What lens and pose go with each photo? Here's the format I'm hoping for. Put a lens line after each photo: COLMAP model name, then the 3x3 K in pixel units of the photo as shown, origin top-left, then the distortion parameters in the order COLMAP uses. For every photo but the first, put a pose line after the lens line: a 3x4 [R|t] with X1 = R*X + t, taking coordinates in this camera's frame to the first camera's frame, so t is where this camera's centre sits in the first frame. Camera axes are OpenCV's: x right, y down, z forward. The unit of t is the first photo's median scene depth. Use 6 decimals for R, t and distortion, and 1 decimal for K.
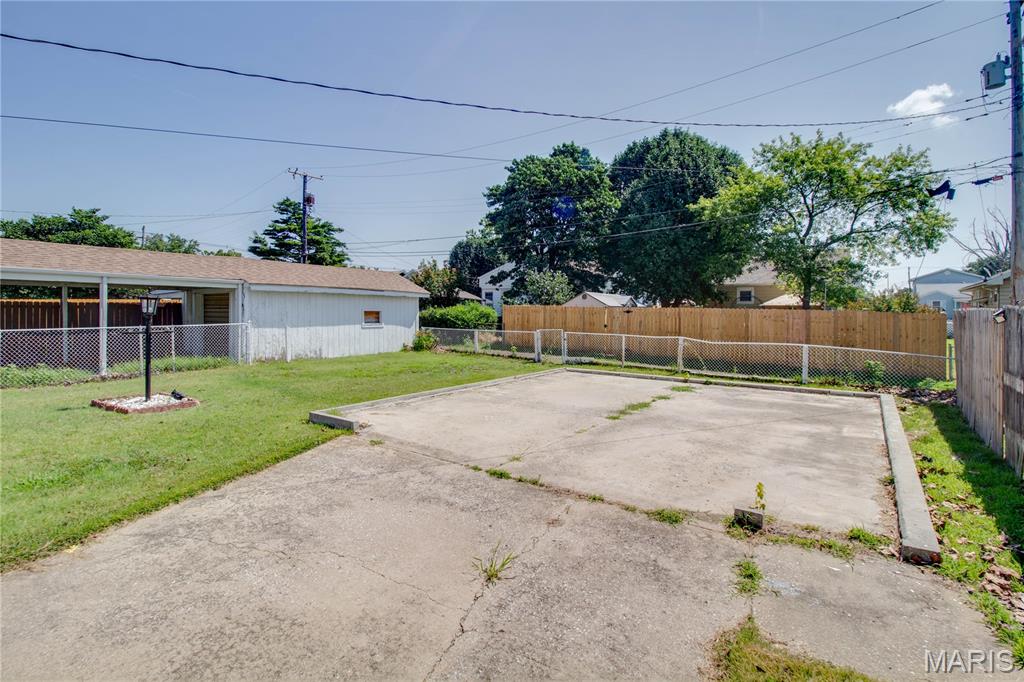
lens RADIAL K [[470.0, 0, 517.4], [0, 470.0, 317.2], [0, 0, 1]] dist [-0.015680, -0.002637]
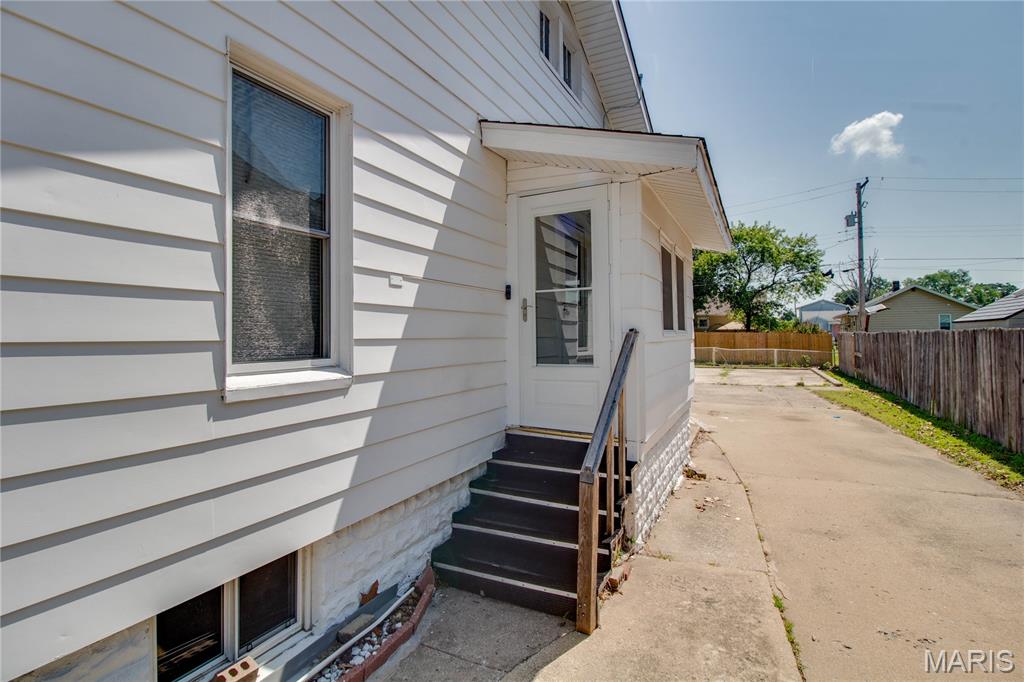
lens RADIAL K [[470.0, 0, 512.7], [0, 470.0, 334.2], [0, 0, 1]] dist [-0.015680, -0.002637]
pose [[0.985792, -0.011398, 0.167581, -0.445092], [0.013532, 0.999841, -0.011602, -0.001375], [-0.167422, 0.013705, 0.985790, -0.439103]]
